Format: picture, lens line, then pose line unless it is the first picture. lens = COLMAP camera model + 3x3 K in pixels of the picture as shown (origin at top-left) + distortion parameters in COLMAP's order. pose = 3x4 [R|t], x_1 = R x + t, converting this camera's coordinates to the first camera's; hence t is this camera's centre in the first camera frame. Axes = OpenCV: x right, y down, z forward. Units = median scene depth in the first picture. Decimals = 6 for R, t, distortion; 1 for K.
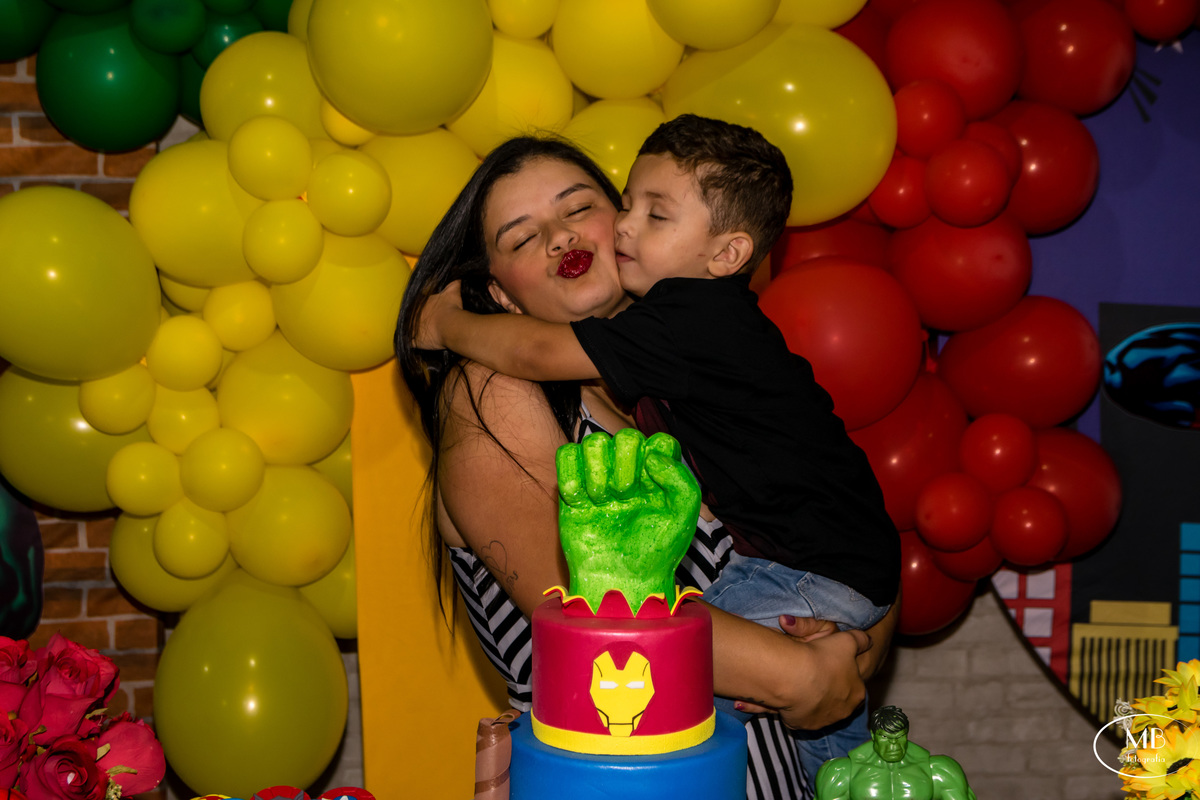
lens RADIAL K [[1841.0, 0, 600.1], [0, 1841.0, 420.9], [0, 0, 1]] dist [-0.017145, 0.015468]
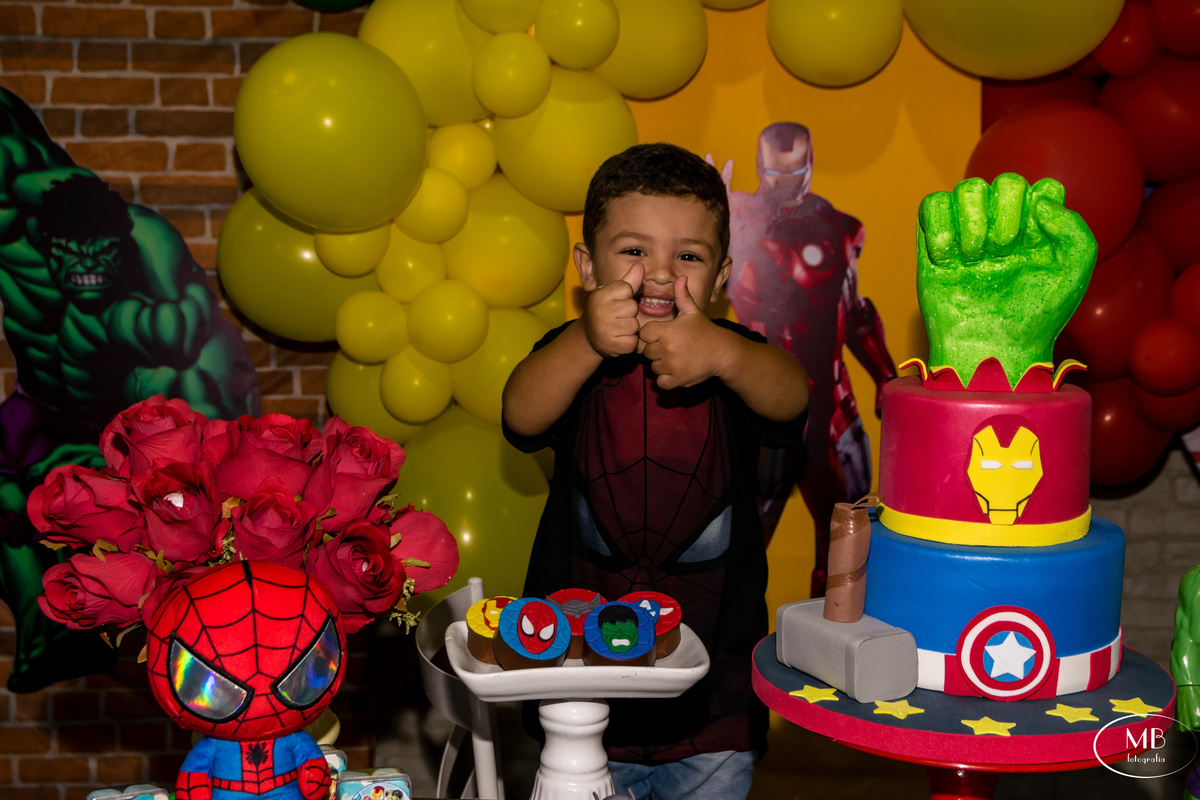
lens RADIAL K [[1516.8, 0, 599.8], [0, 1516.8, 419.8], [0, 0, 1]] dist [-0.021383, 0.010056]
pose [[0.999209, 0.013001, -0.037593, -0.141198], [-0.011581, 0.999220, 0.037741, 0.090301], [0.038054, -0.037276, 0.998580, 0.261276]]
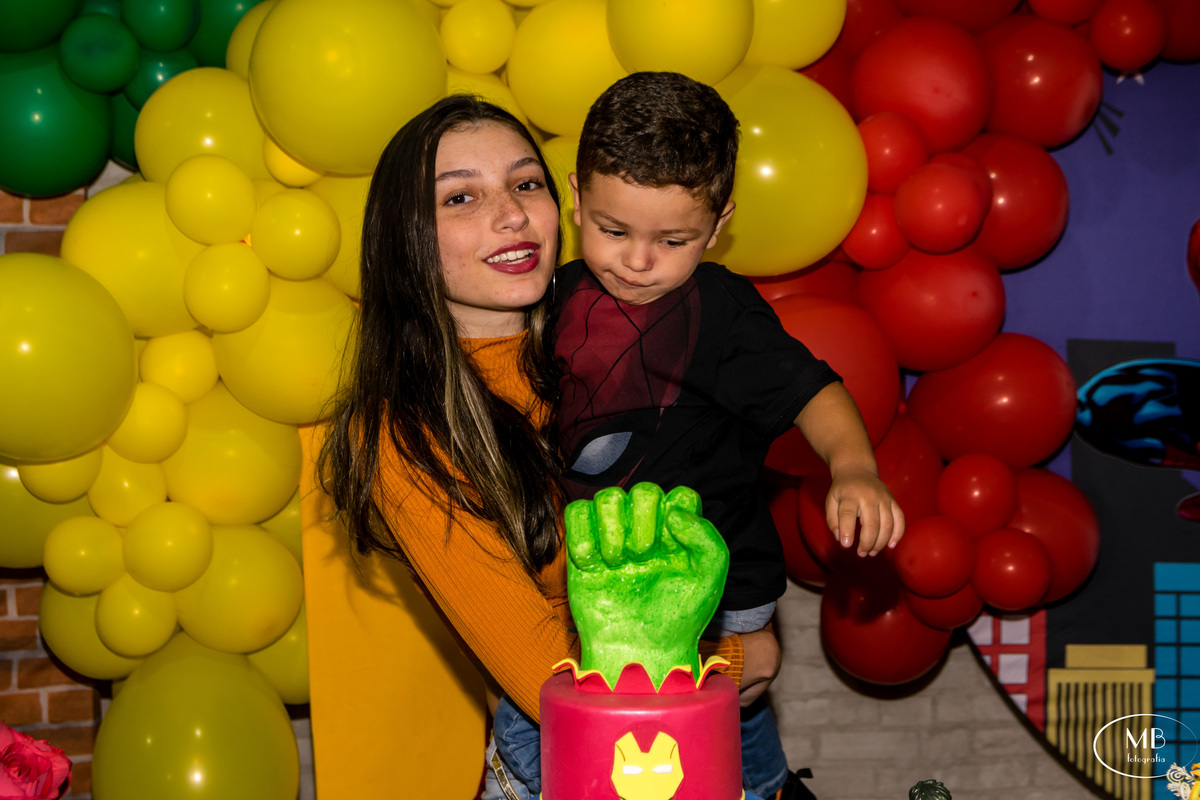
lens RADIAL K [[1791.6, 0, 602.1], [0, 1791.6, 420.9], [0, 0, 1]] dist [-0.028351, 0.053070]
pose [[0.998291, -0.019170, 0.055196, -0.050876], [0.020548, 0.999489, -0.024501, -0.004770], [-0.054698, 0.025593, 0.998175, 0.117828]]
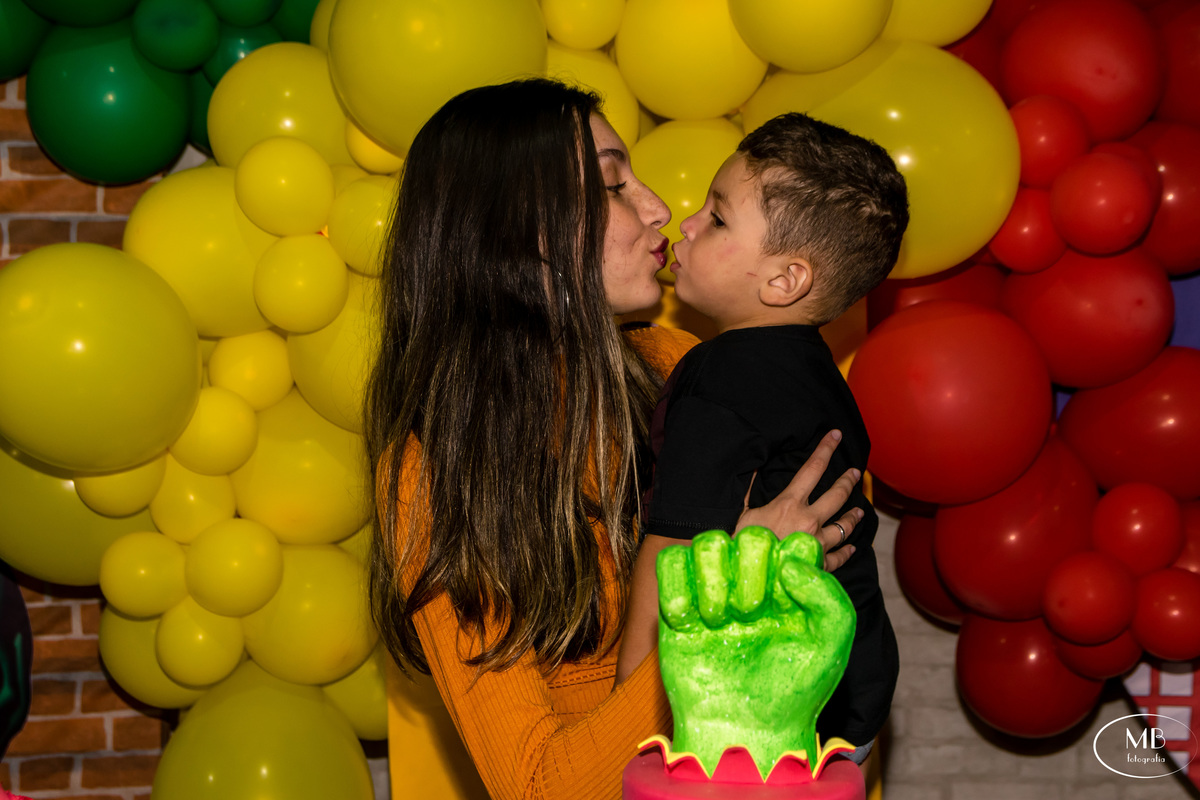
lens RADIAL K [[1809.1, 0, 597.0], [0, 1809.1, 420.3], [0, 0, 1]] dist [-0.022264, 0.033910]
pose [[0.999868, -0.001242, -0.016176, -0.034405], [0.000793, 0.999616, -0.027702, -0.017259], [0.016204, 0.027686, 0.999485, 0.256482]]
